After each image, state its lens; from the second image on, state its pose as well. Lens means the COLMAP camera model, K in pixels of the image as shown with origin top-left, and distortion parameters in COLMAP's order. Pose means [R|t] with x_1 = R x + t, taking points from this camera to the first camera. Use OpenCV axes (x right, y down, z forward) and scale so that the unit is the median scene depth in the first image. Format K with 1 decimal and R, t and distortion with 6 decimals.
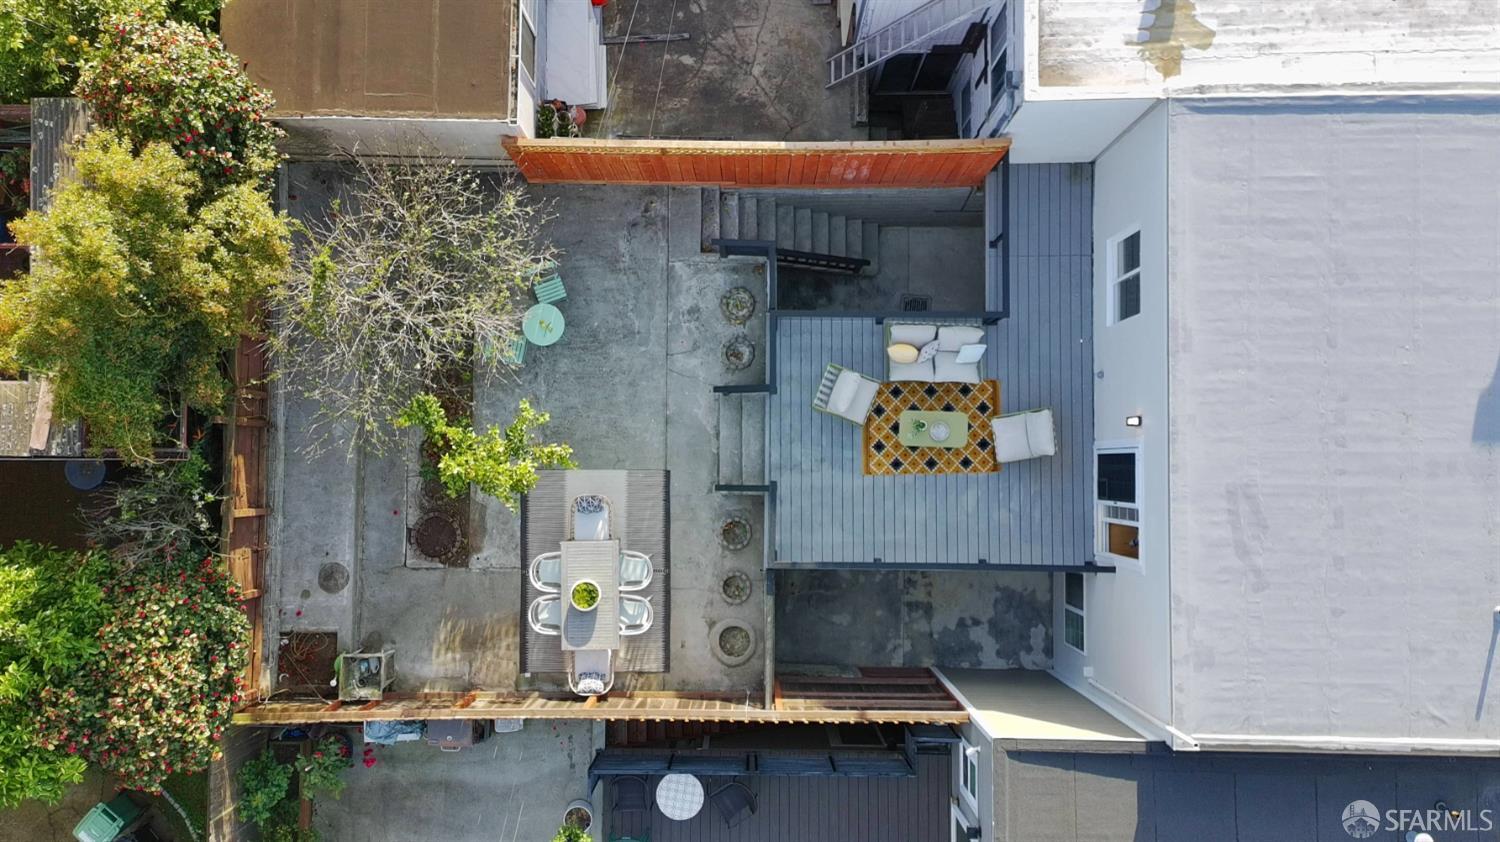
lens RADIAL K [[1229.1, 0, 709.6], [0, 1229.1, 414.8], [0, 0, 1]] dist [0.062368, -0.001077]
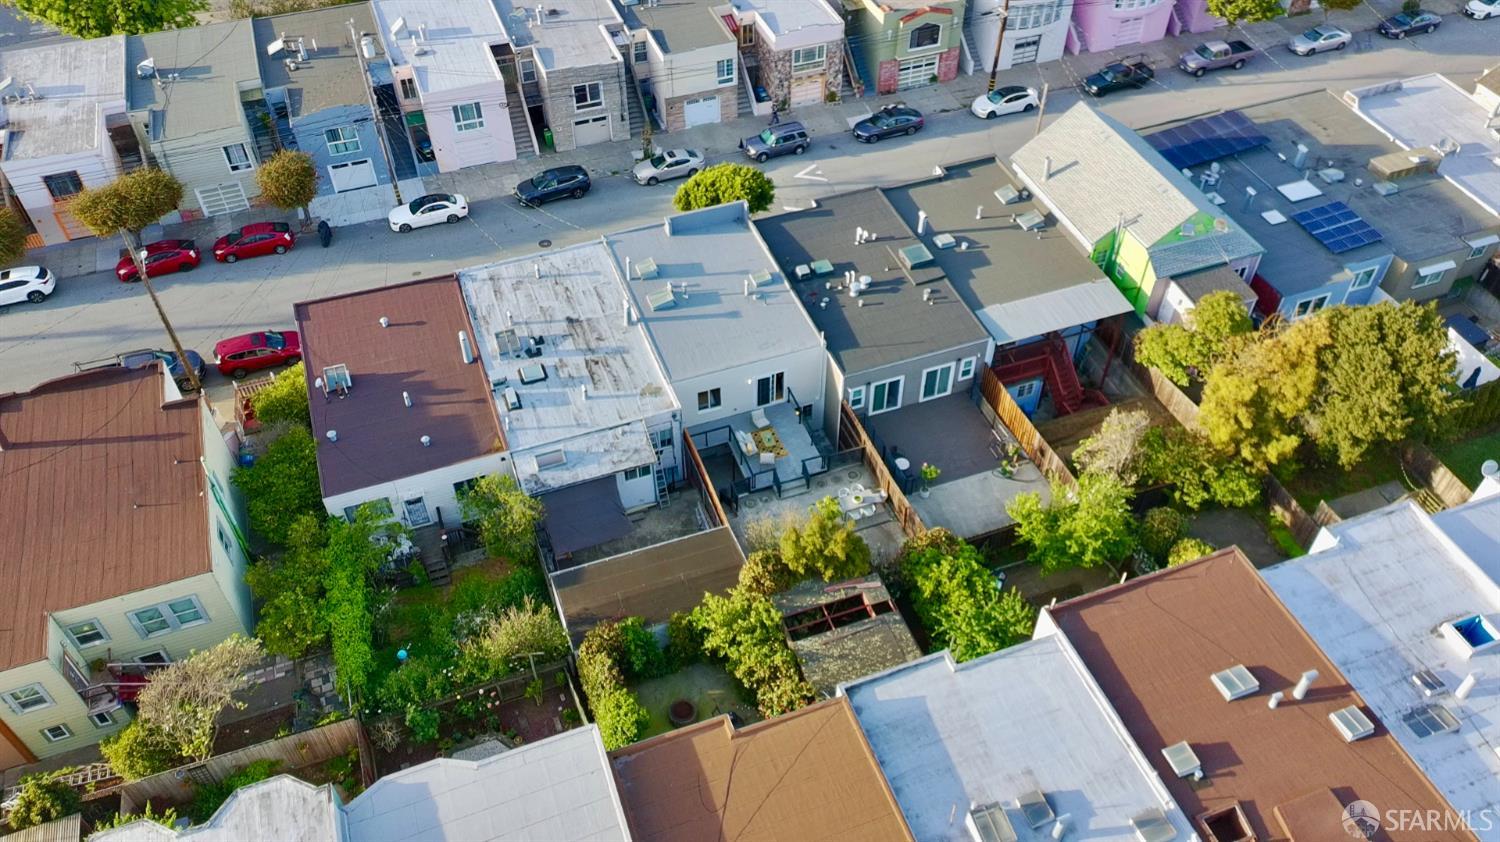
lens RADIAL K [[1139.2, 0, 754.4], [0, 1139.2, 415.3], [0, 0, 1]] dist [0.058205, -0.050323]
pose [[-0.348175, -0.644708, 0.680534, -1.795308], [0.937129, -0.220989, 0.270098, -0.812059], [-0.023744, 0.731789, 0.681117, -1.088870]]
